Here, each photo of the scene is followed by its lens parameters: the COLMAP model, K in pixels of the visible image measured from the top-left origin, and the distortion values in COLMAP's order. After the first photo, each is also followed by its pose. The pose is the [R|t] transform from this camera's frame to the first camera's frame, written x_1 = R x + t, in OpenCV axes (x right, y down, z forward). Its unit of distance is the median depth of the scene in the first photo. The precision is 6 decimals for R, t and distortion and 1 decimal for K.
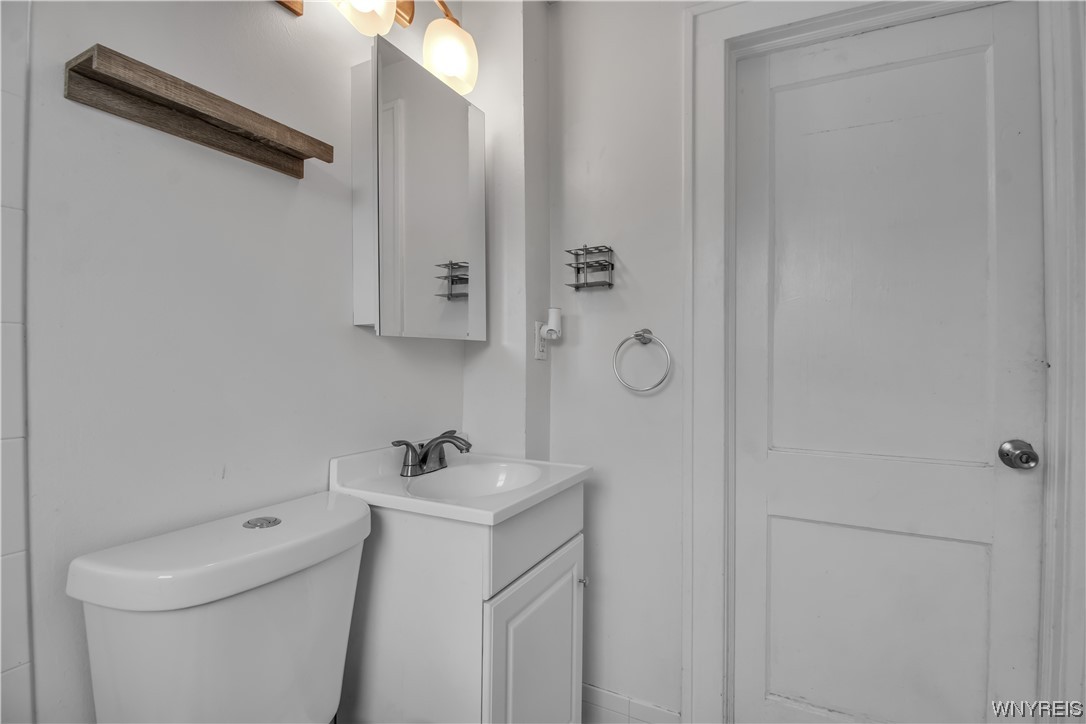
lens RADIAL K [[505.7, 0, 542.8], [0, 505.7, 359.4], [0, 0, 1]] dist [-0.005658, -0.006117]
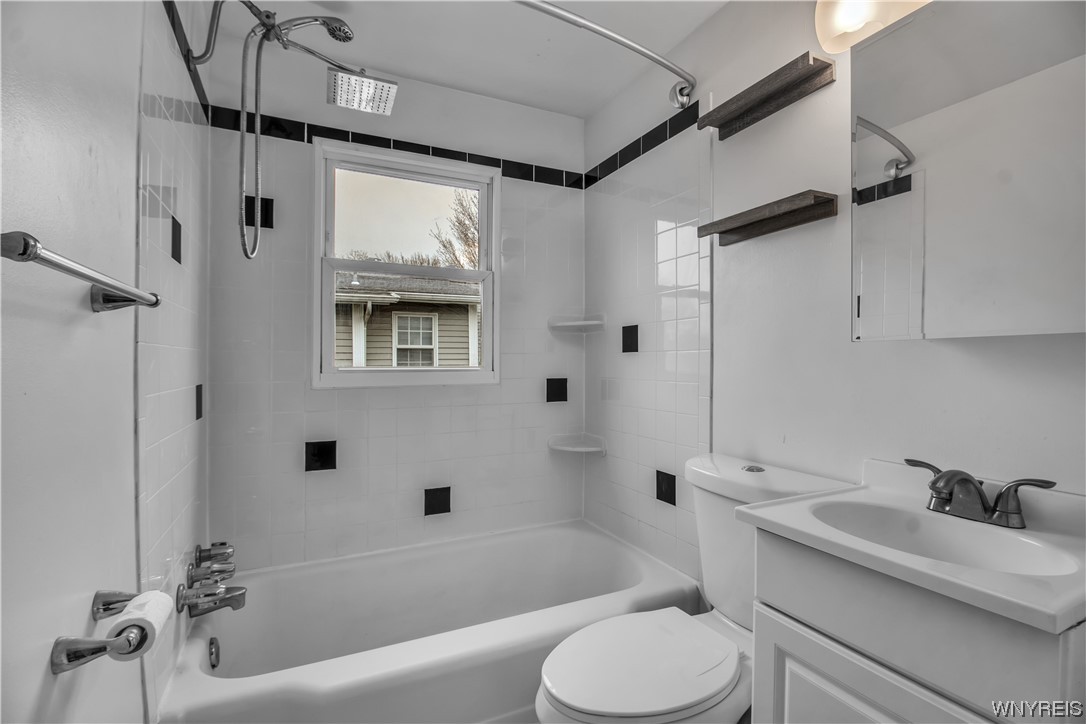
lens RADIAL K [[505.7, 0, 545.0], [0, 505.7, 361.1], [0, 0, 1]] dist [-0.005658, -0.006117]
pose [[-0.594524, 0.002154, -0.804075, 1.008578], [0.003495, 0.999994, 0.000095, -0.013959], [0.804070, -0.002754, -0.594528, 1.302557]]
